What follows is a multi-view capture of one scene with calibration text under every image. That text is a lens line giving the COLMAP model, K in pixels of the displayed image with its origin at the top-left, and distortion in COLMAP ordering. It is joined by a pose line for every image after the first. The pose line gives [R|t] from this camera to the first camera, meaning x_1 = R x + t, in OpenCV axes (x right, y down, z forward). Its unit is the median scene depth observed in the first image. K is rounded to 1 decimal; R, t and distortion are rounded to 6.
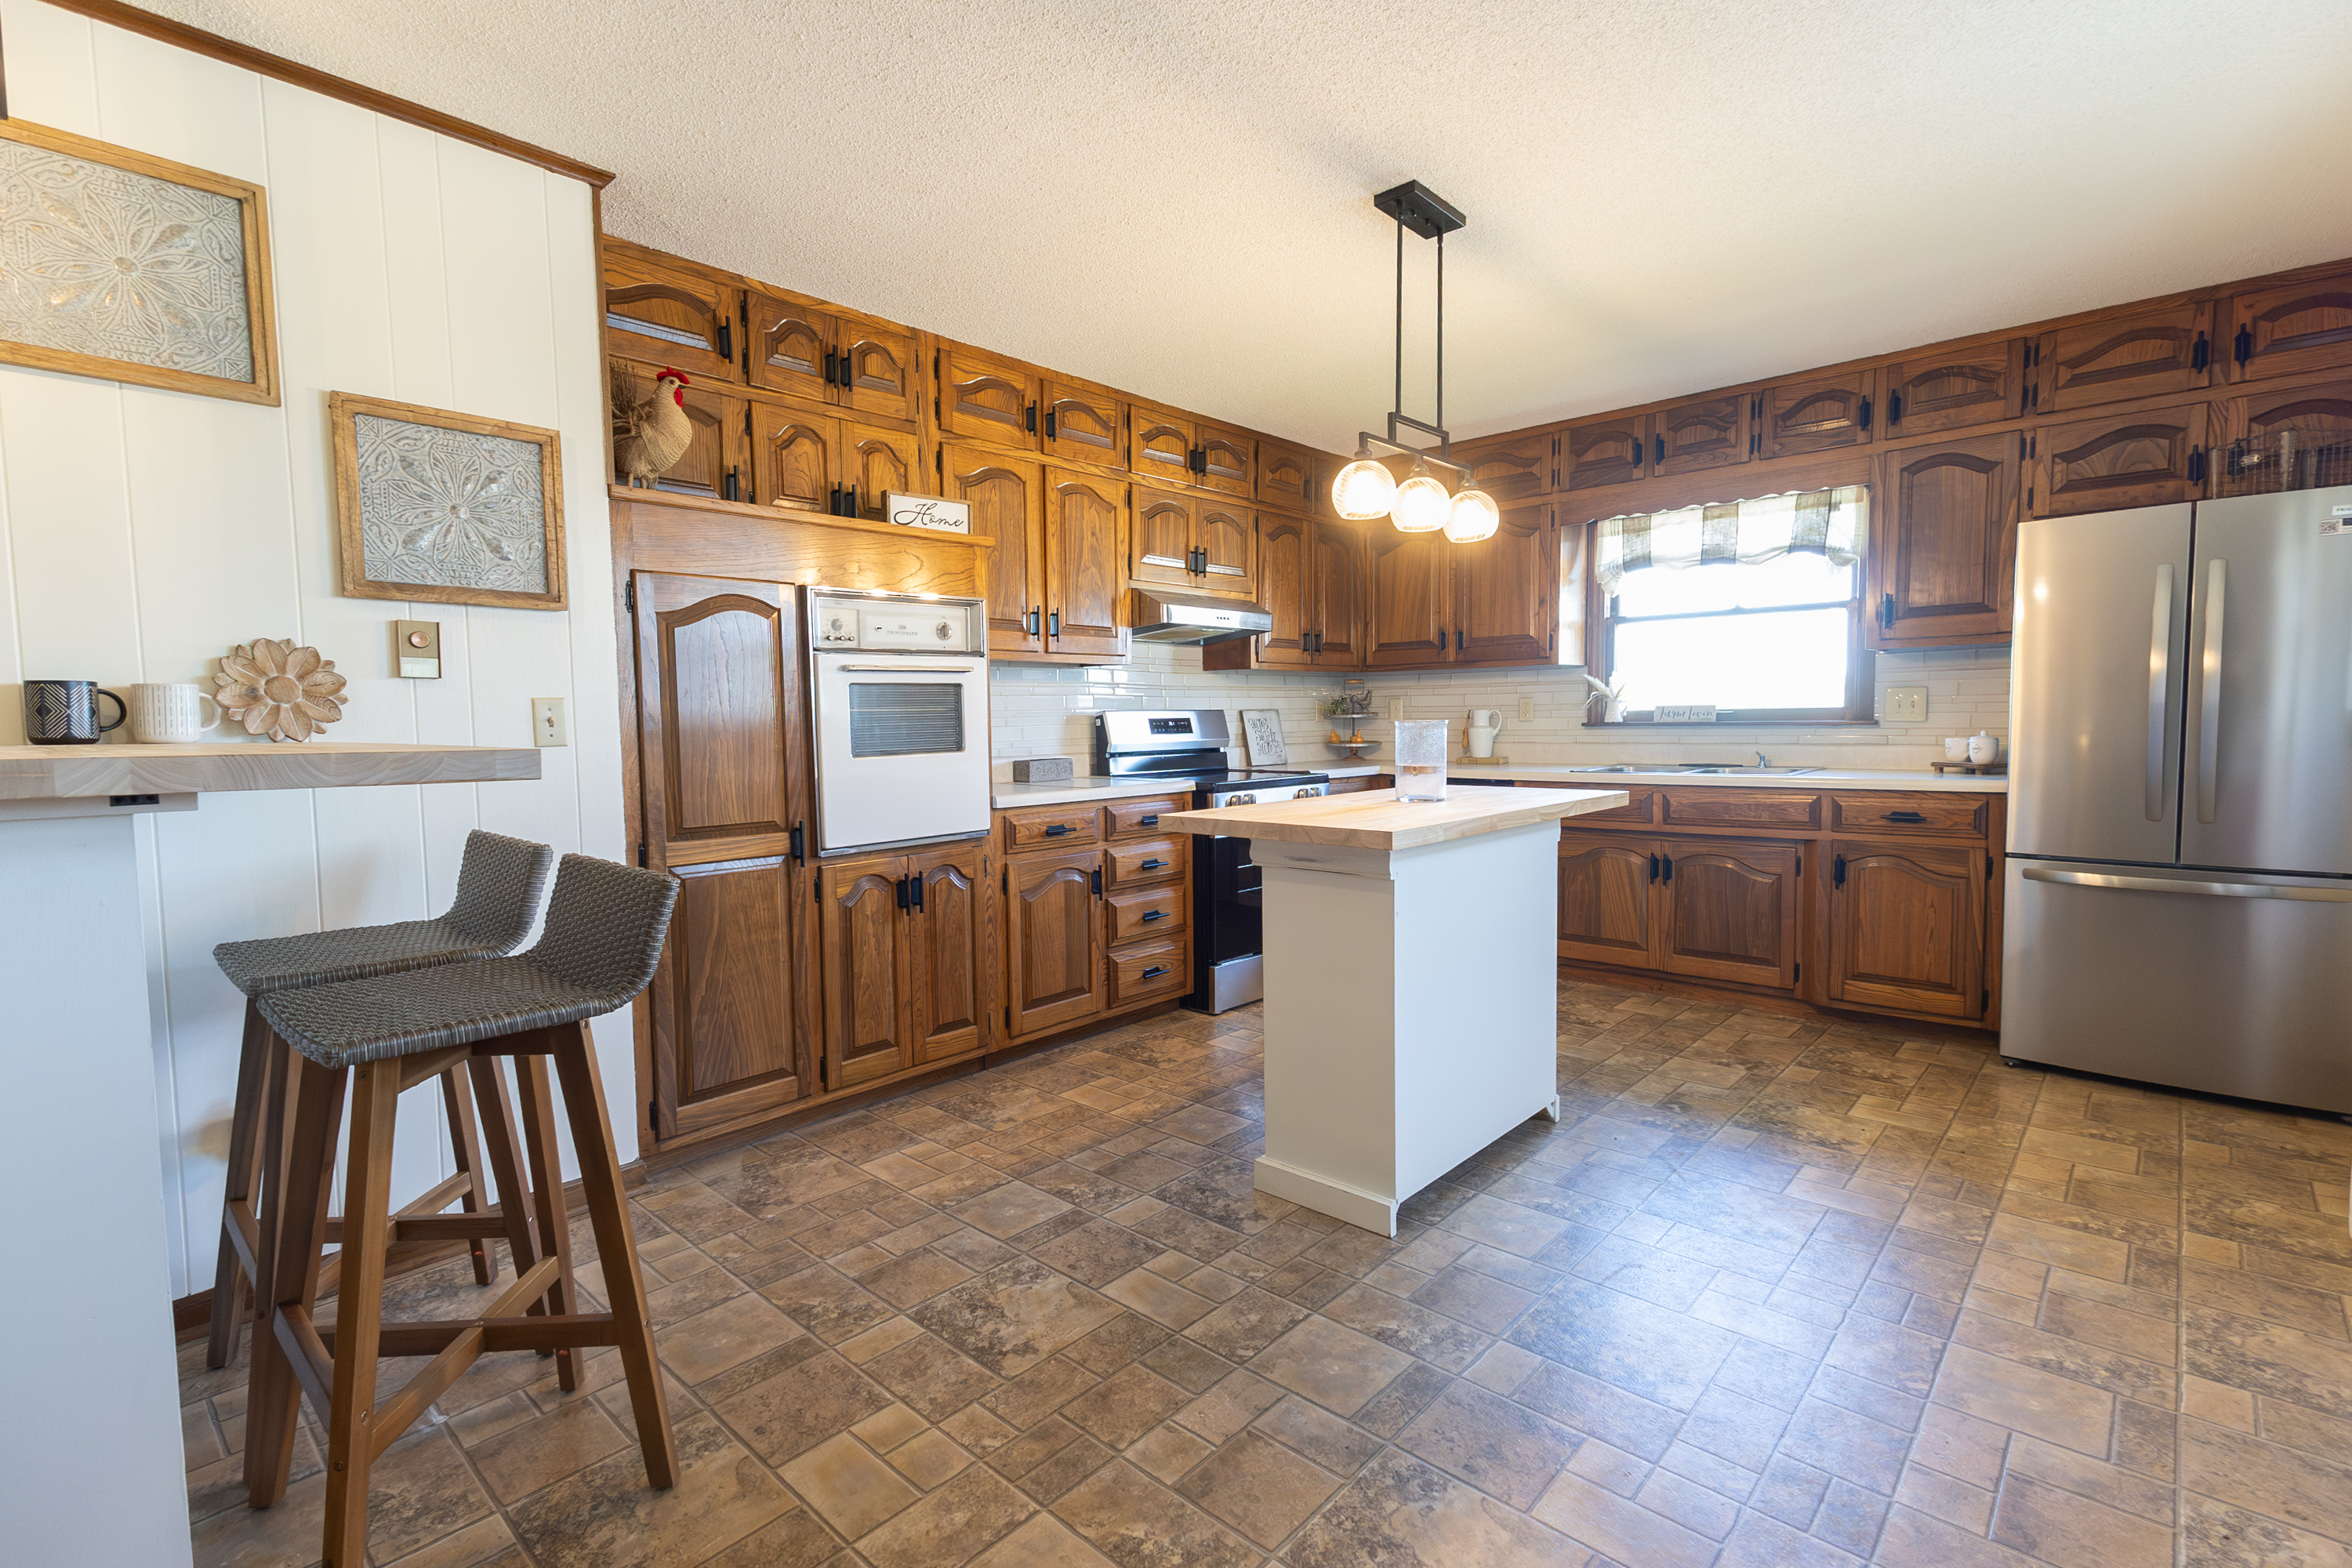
lens RADIAL K [[1073.3, 0, 1176.9], [0, 1073.3, 785.7], [0, 0, 1]] dist [0.019793, -0.003595]
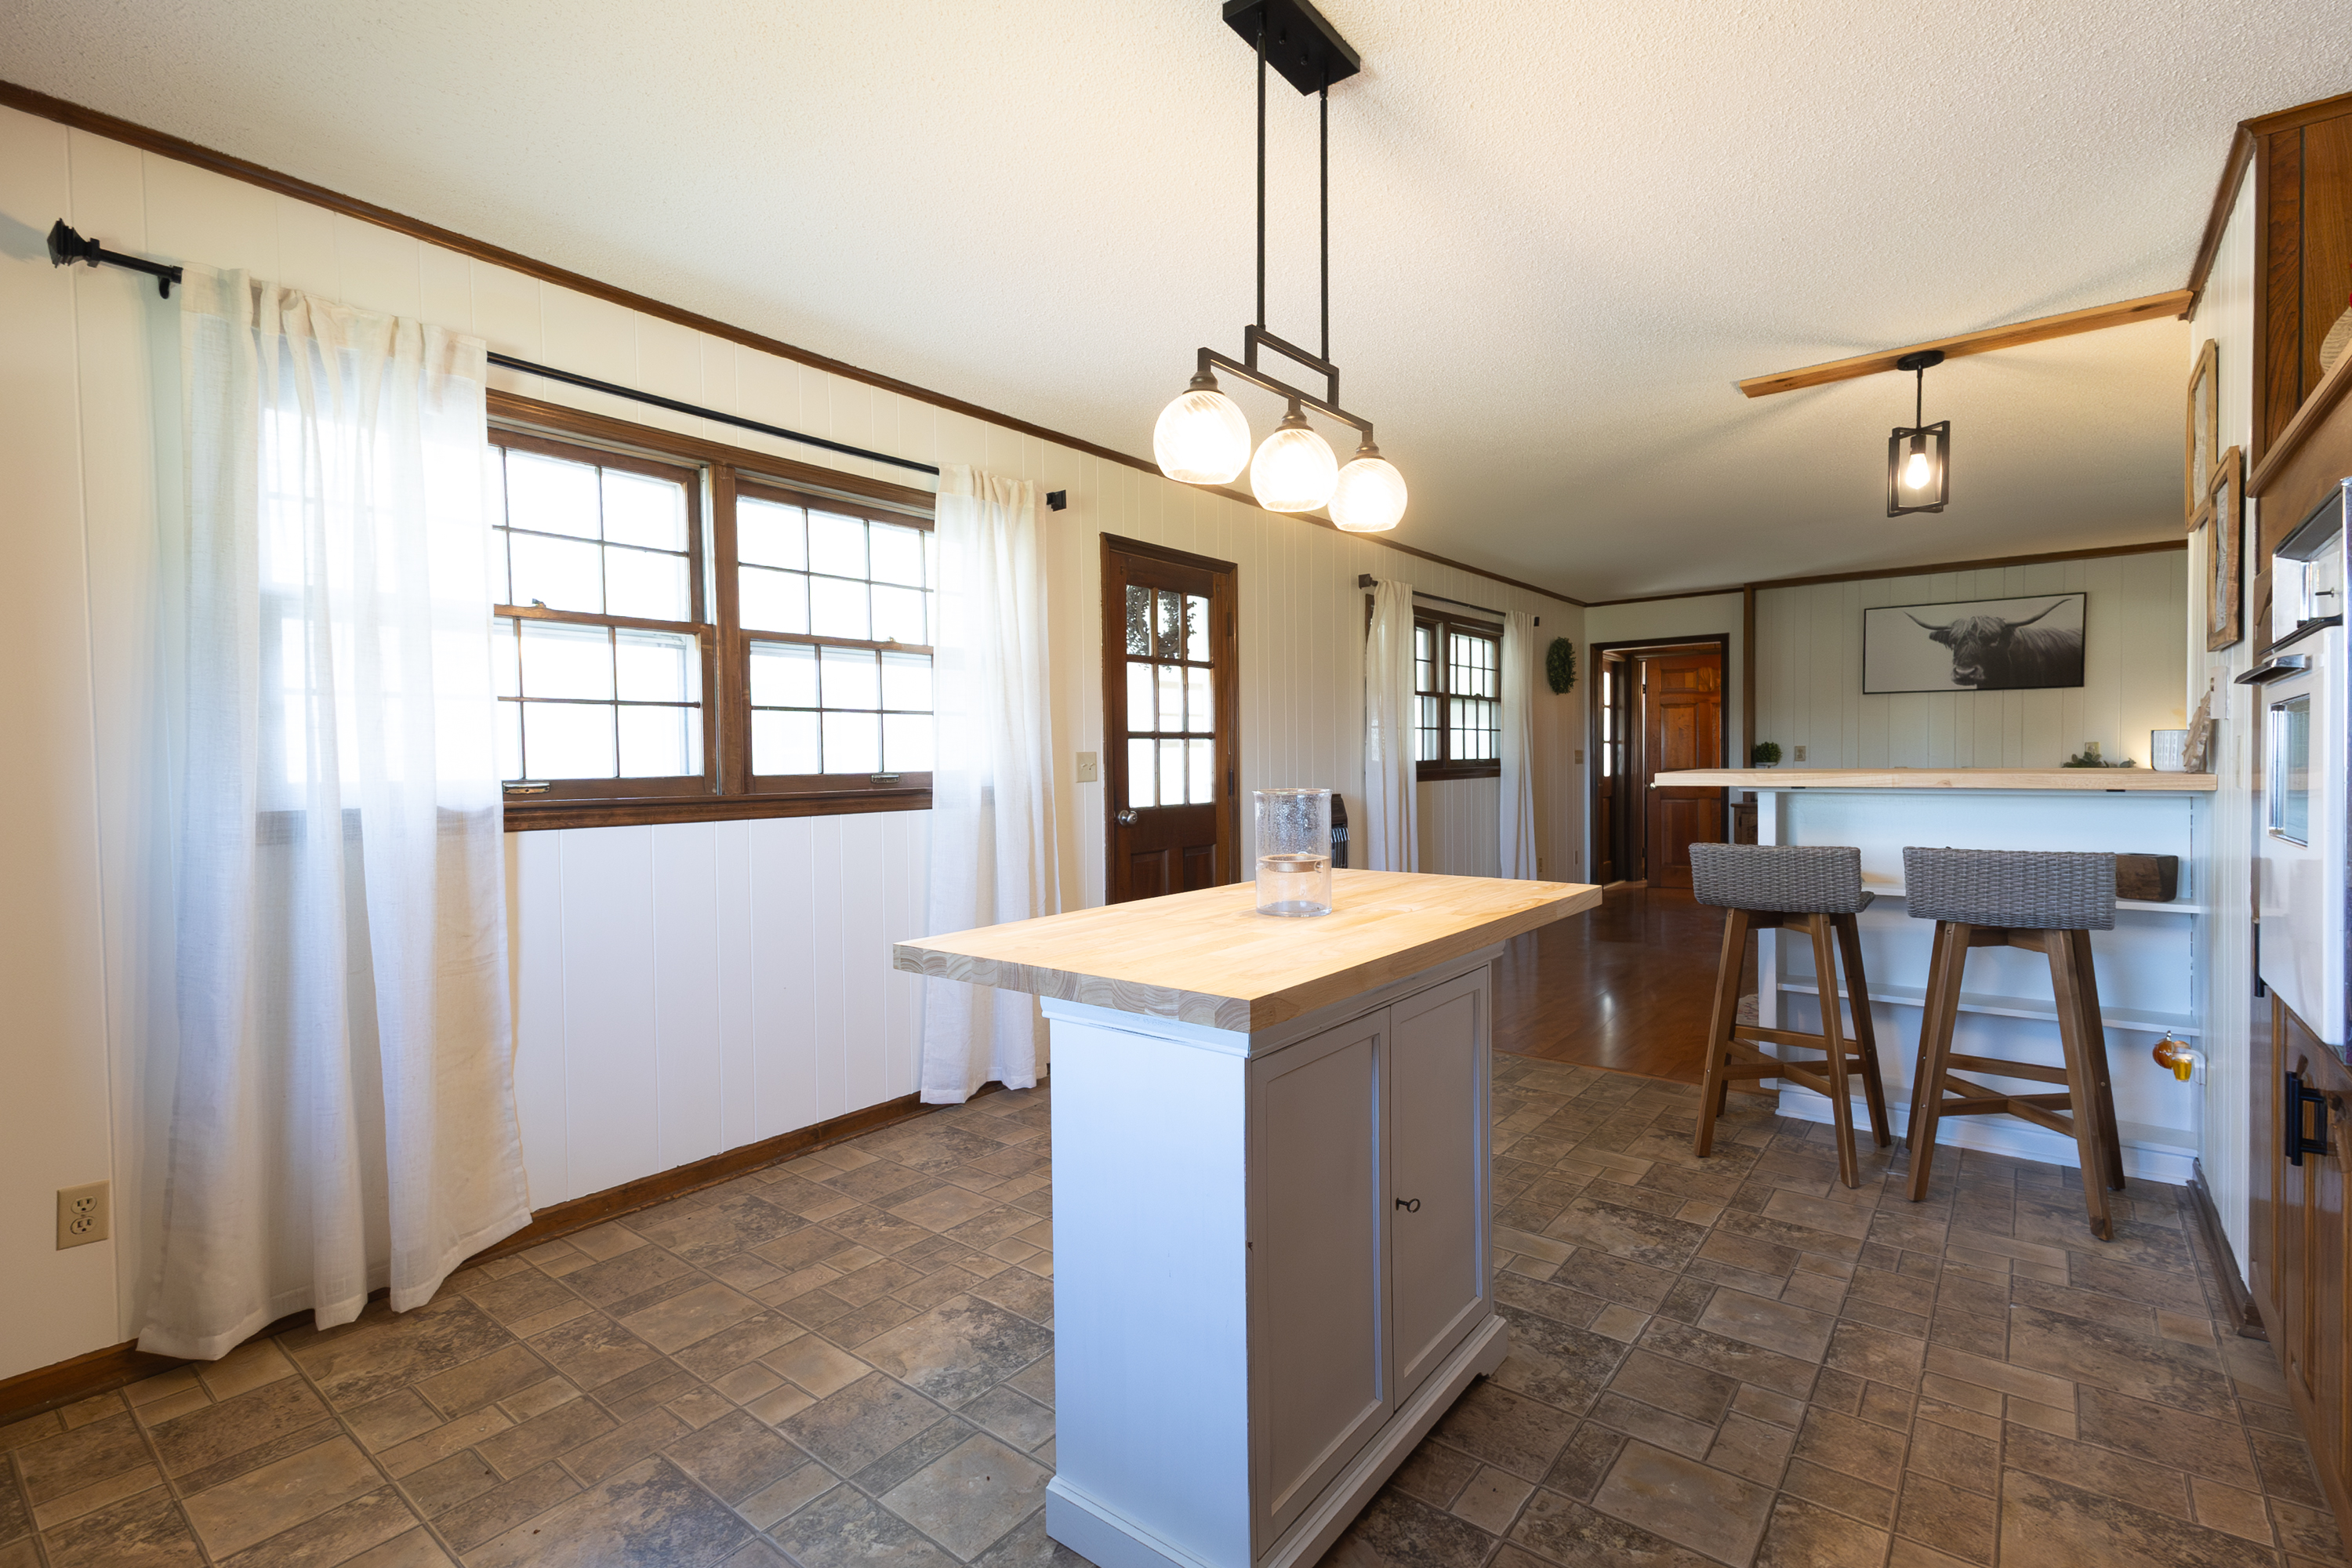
lens RADIAL K [[1083.3, 0, 1177.0], [0, 1083.3, 784.4], [0, 0, 1]] dist [0.031921, -0.013976]
pose [[-0.996716, 0.028013, -0.075974, 0.270135], [0.020987, 0.995560, 0.091755, -0.098452], [0.078207, 0.089860, -0.992879, 1.281702]]
